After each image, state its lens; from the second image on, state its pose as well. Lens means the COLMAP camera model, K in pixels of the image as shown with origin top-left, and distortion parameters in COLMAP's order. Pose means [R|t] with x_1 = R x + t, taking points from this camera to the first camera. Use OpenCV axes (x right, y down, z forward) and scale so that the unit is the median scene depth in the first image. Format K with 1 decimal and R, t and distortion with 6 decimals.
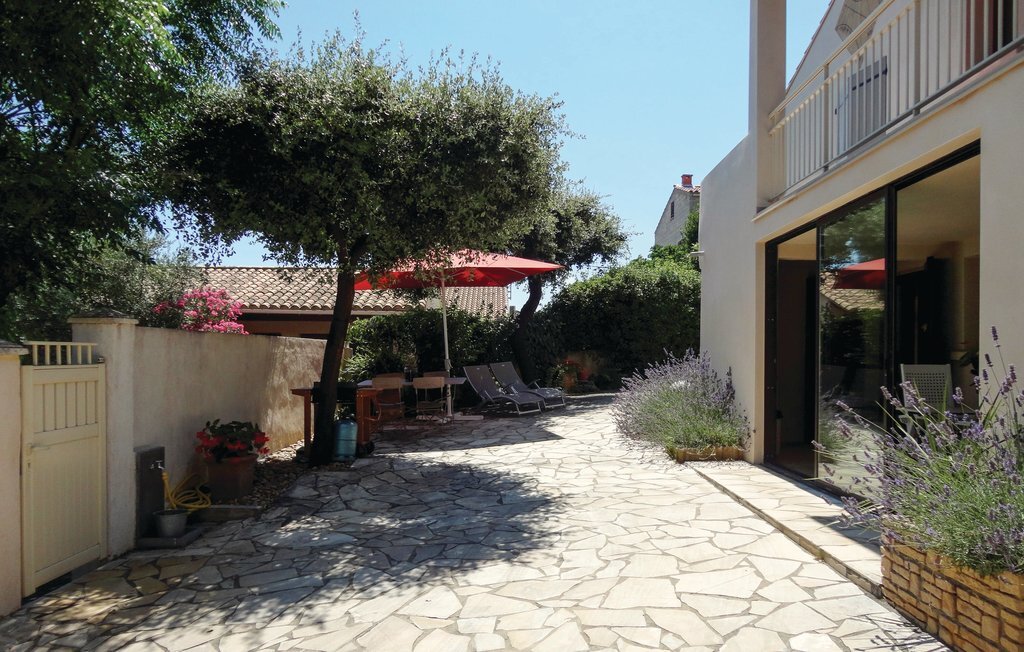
lens RADIAL K [[740.3, 0, 511.8], [0, 740.3, 329.1], [0, 0, 1]] dist [-0.014319, 0.003387]
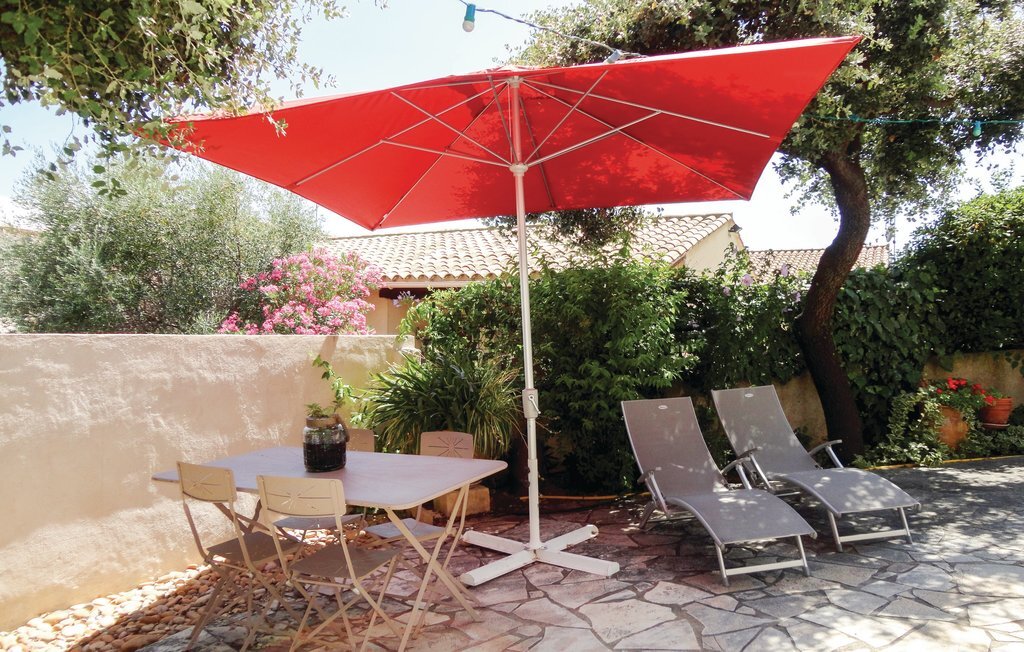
lens RADIAL K [[740.3, 0, 512.5], [0, 740.3, 329.8], [0, 0, 1]] dist [-0.014319, 0.003387]
pose [[0.871796, -0.000647, -0.489868, 0.062563], [0.015310, 0.999547, 0.025926, 0.000390], [0.489630, -0.030102, 0.871411, 0.501998]]
